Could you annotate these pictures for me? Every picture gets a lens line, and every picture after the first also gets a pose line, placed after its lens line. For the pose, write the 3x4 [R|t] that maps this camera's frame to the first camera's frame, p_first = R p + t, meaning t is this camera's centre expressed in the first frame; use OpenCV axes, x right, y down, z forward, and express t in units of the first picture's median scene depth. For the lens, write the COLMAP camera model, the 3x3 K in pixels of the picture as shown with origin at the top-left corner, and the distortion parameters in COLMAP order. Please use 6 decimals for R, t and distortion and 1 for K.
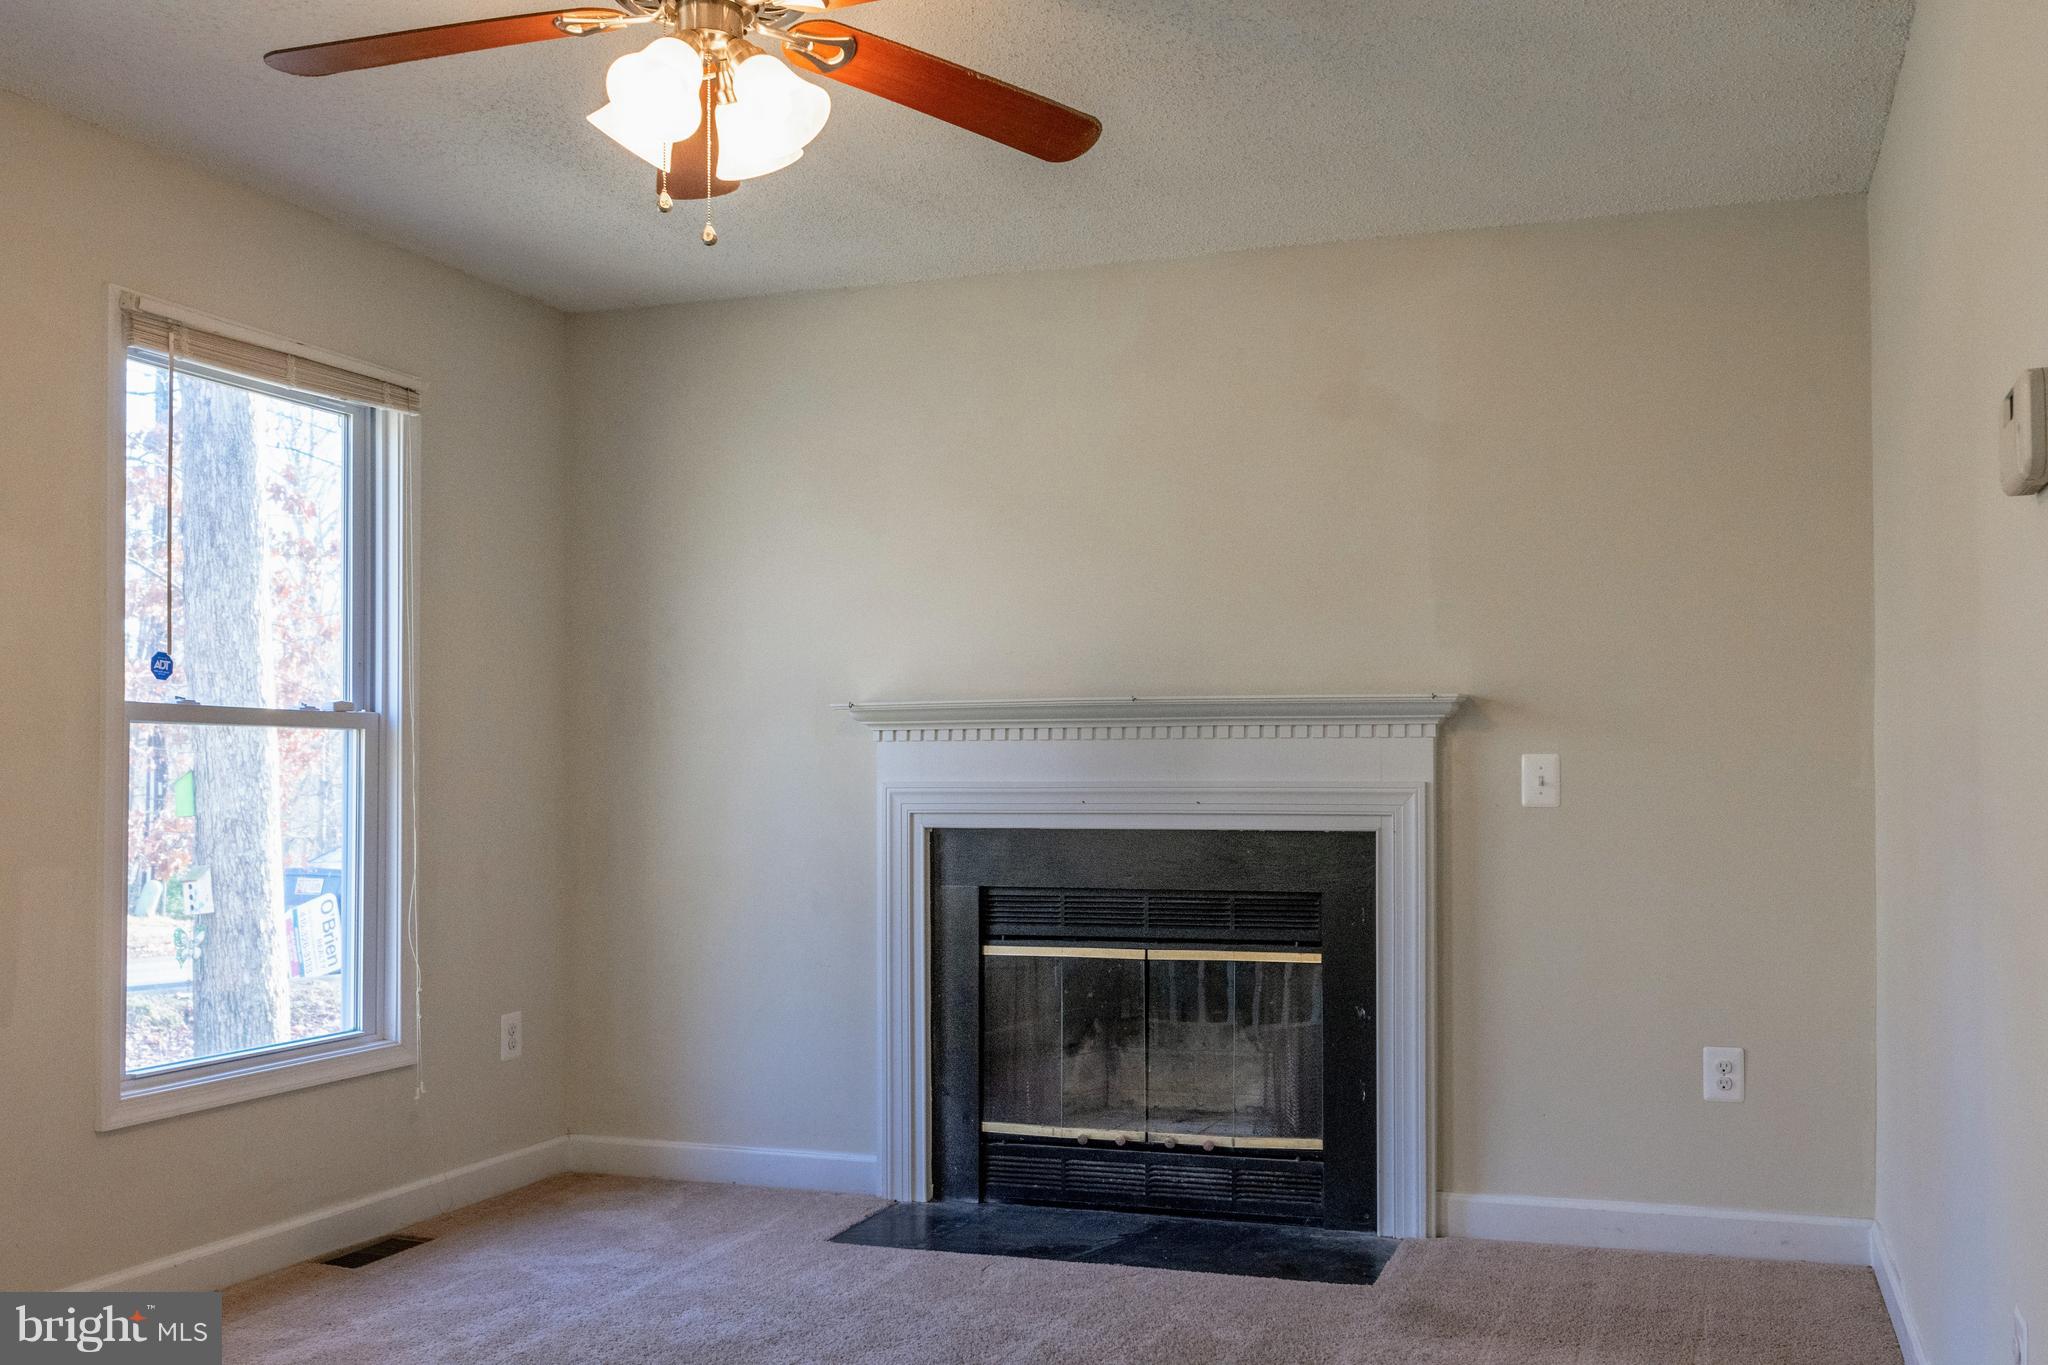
lens RADIAL K [[2005.6, 0, 1029.2], [0, 2005.6, 714.9], [0, 0, 1]] dist [0.005327, 0.000265]
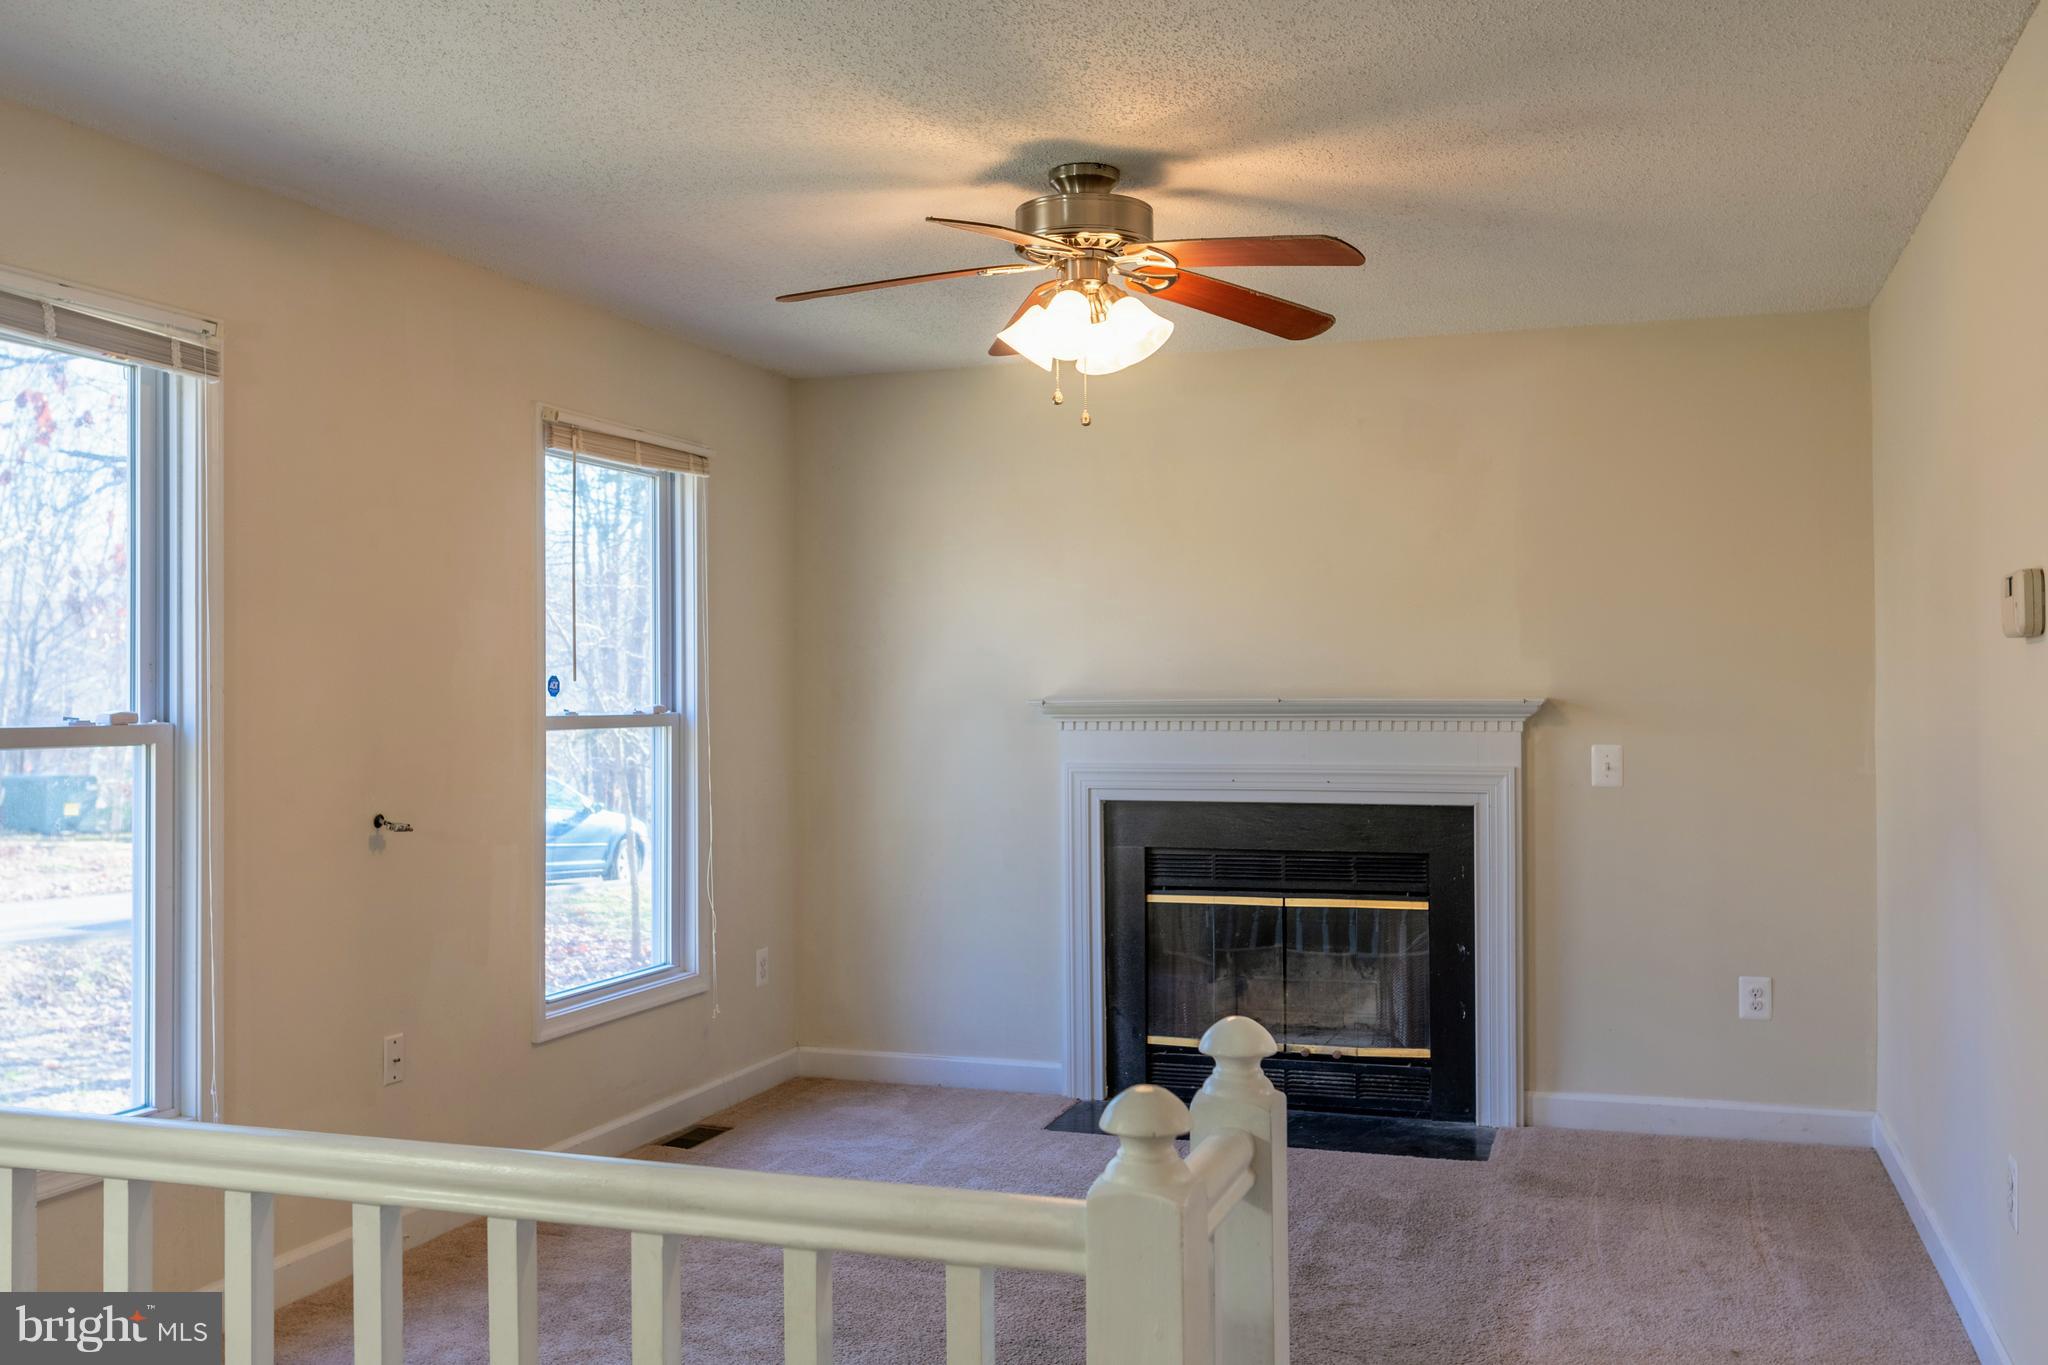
lens RADIAL K [[1861.2, 0, 1015.6], [0, 1861.2, 669.7], [0, 0, 1]] dist [0.009057, 0.000851]
pose [[0.999919, -0.003357, -0.012241, -0.098642], [0.003414, 0.999983, 0.004685, -0.033259], [0.012225, -0.004726, 0.999914, -0.171332]]
